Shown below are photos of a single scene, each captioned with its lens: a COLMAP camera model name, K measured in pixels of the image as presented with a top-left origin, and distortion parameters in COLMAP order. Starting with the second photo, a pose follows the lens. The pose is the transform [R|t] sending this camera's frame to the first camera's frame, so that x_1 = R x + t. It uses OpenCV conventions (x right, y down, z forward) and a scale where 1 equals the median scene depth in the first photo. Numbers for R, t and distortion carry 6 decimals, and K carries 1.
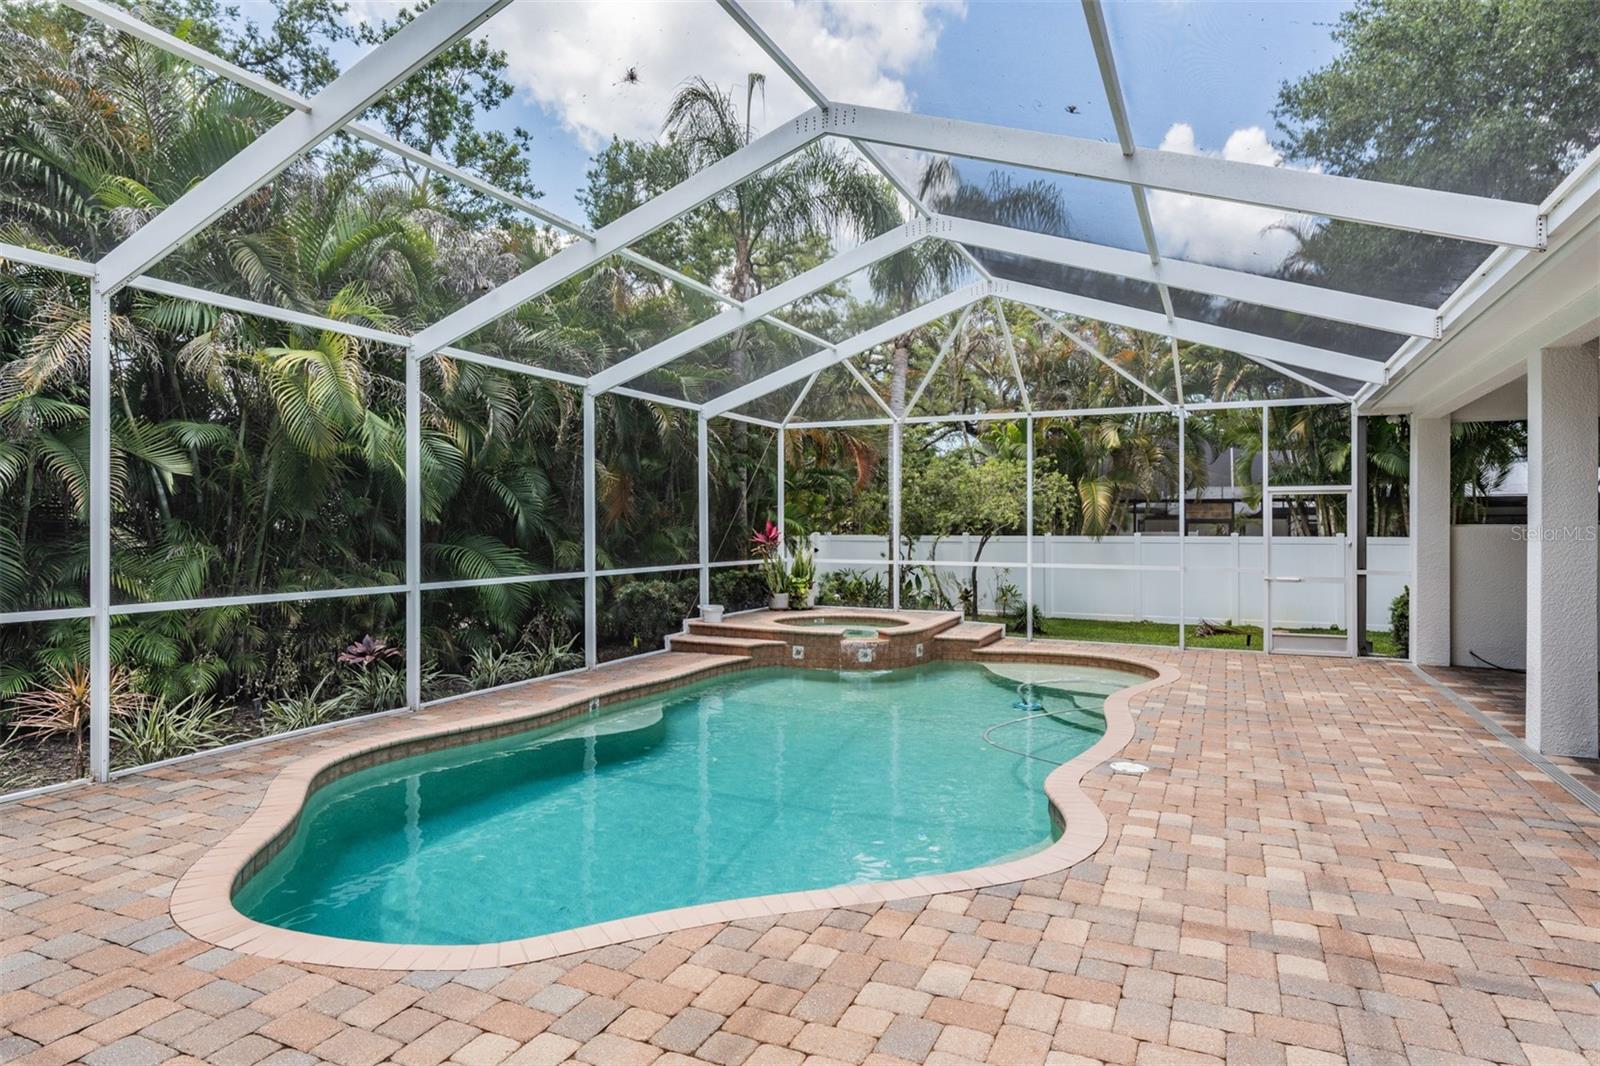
lens RADIAL K [[922.1, 0, 800.0], [0, 922.1, 533.0], [0, 0, 1]] dist [0.003789, 0.001035]
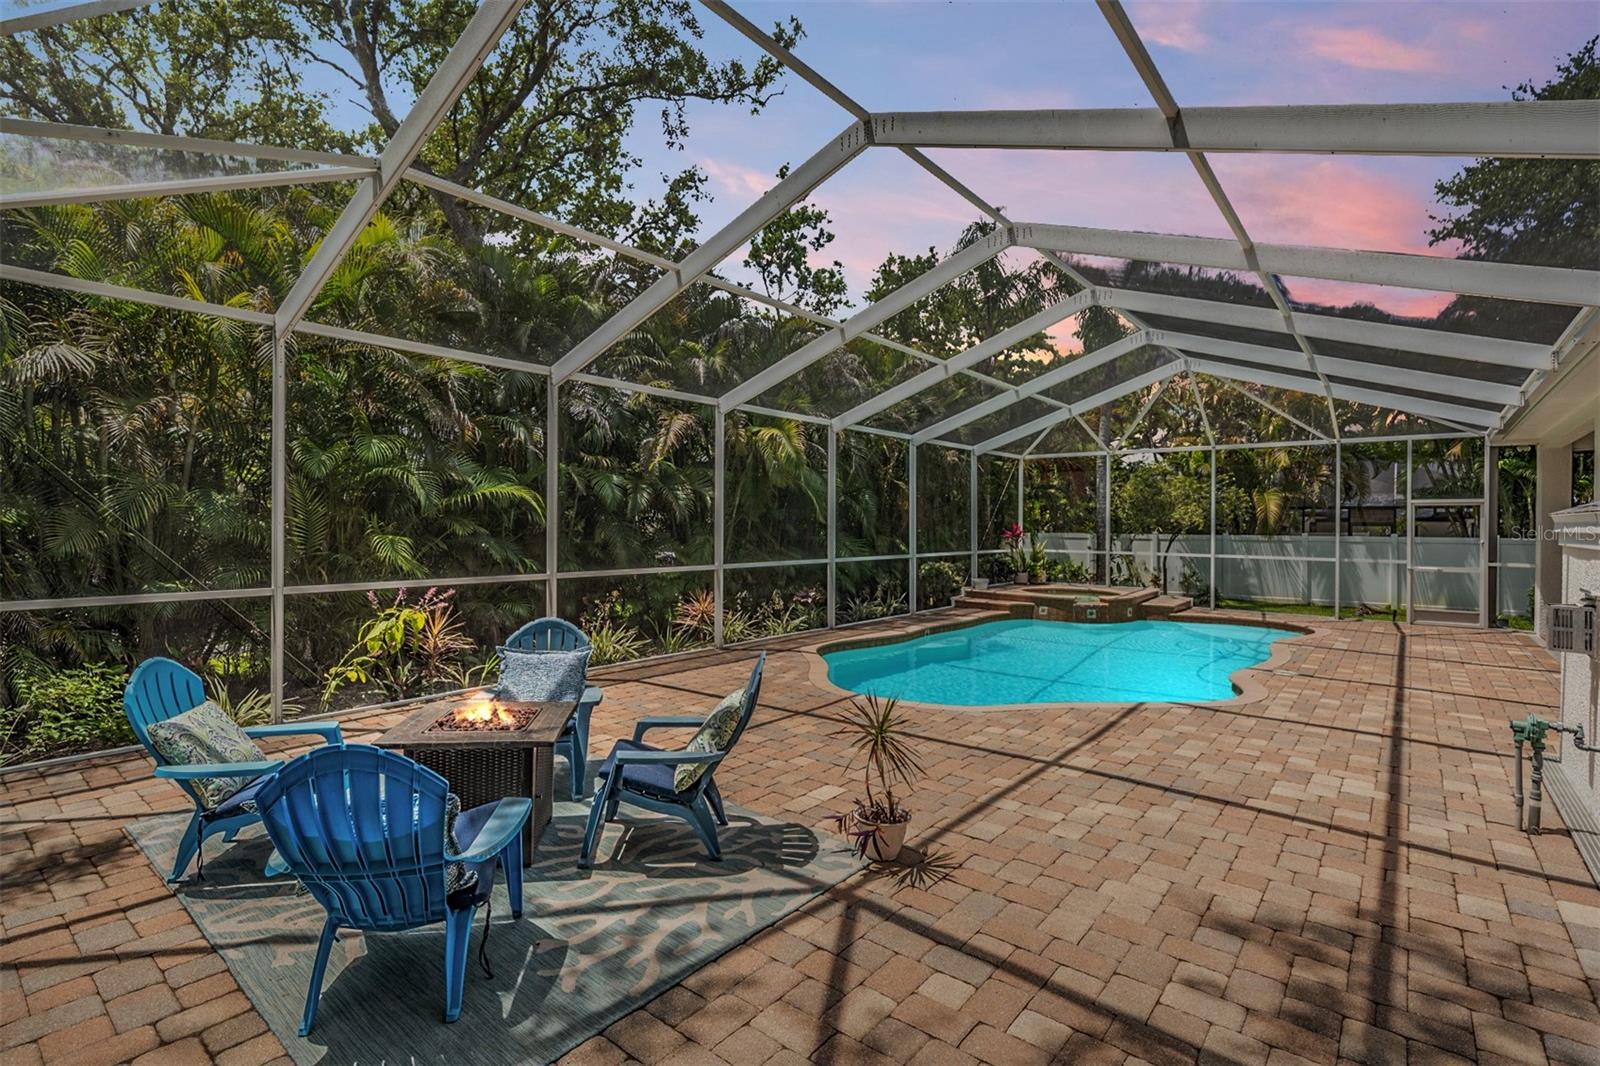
lens RADIAL K [[734.3, 0, 800.0], [0, 734.3, 533.0], [0, 0, 1]] dist [-0.001054, -0.000580]
pose [[0.966993, 0.008352, -0.254668, -0.068348], [-0.007533, 0.999963, 0.004188, 0.000691], [0.254693, -0.002131, 0.967020, -0.217100]]
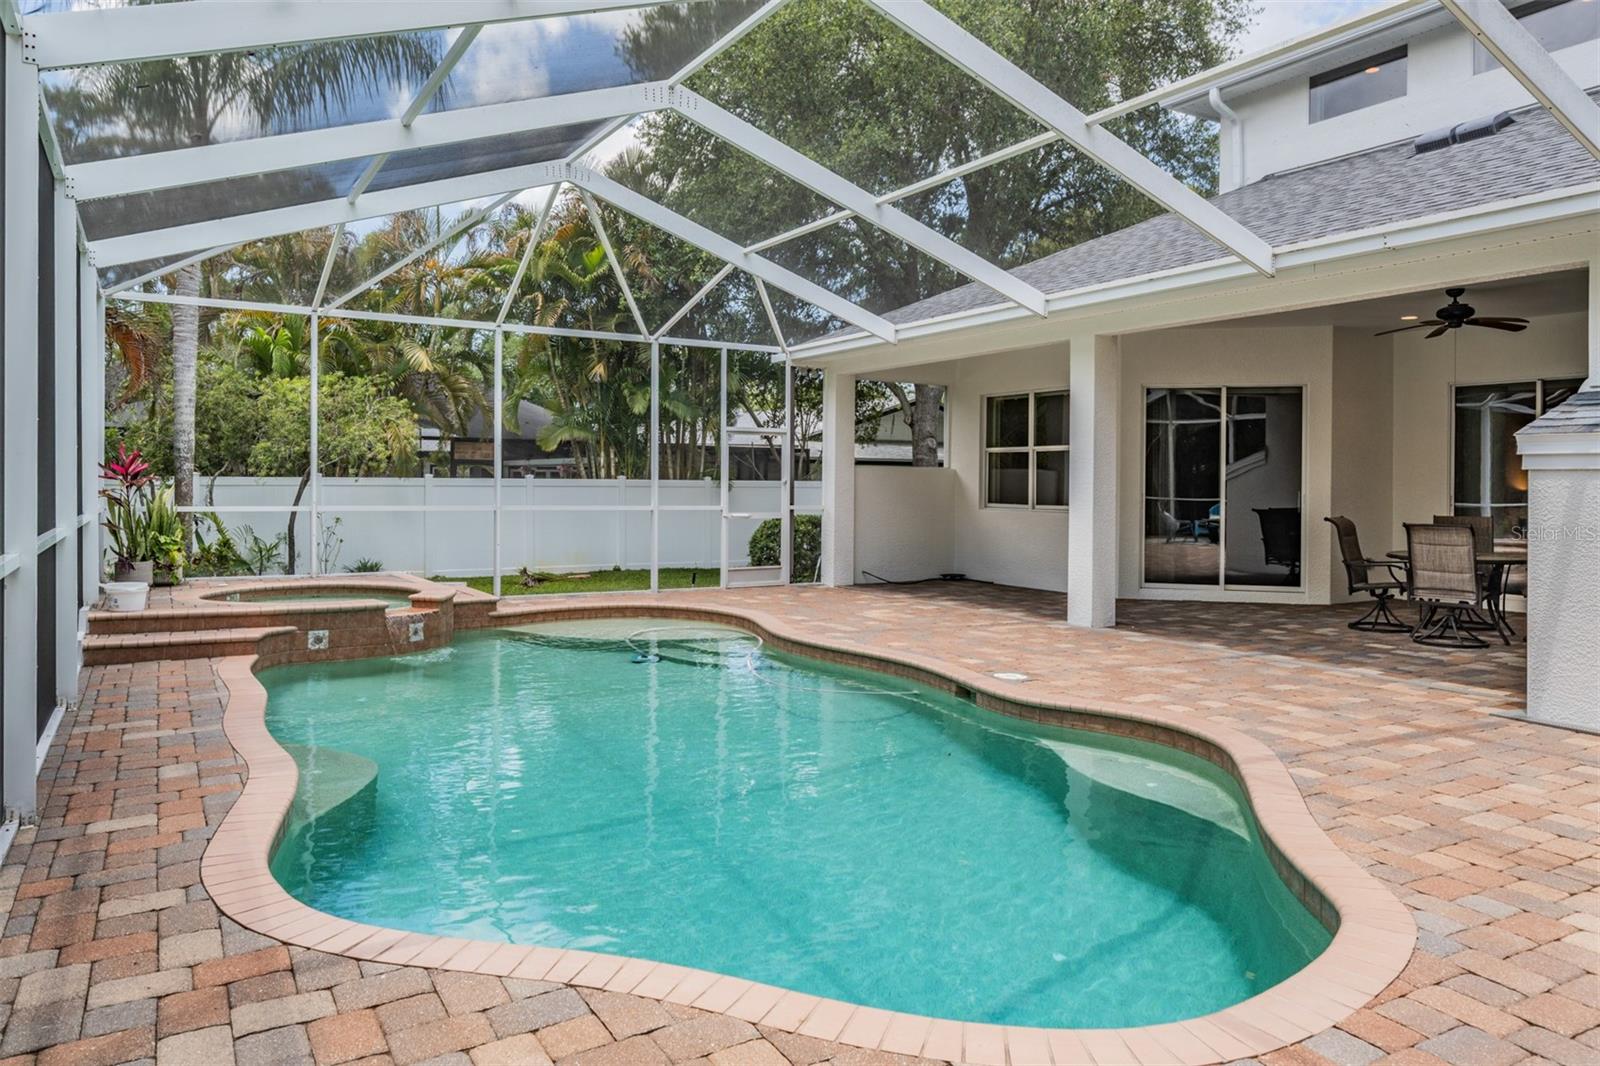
lens RADIAL K [[1076.1, 0, 798.5], [0, 1076.1, 485.9], [0, 0, 1]] dist [0.007377, 0.002285]
pose [[0.565364, 0.000991, 0.824841, -0.380112], [-0.003043, 0.999995, 0.000883, 0.012568], [-0.824836, -0.003009, 0.565364, 0.221753]]
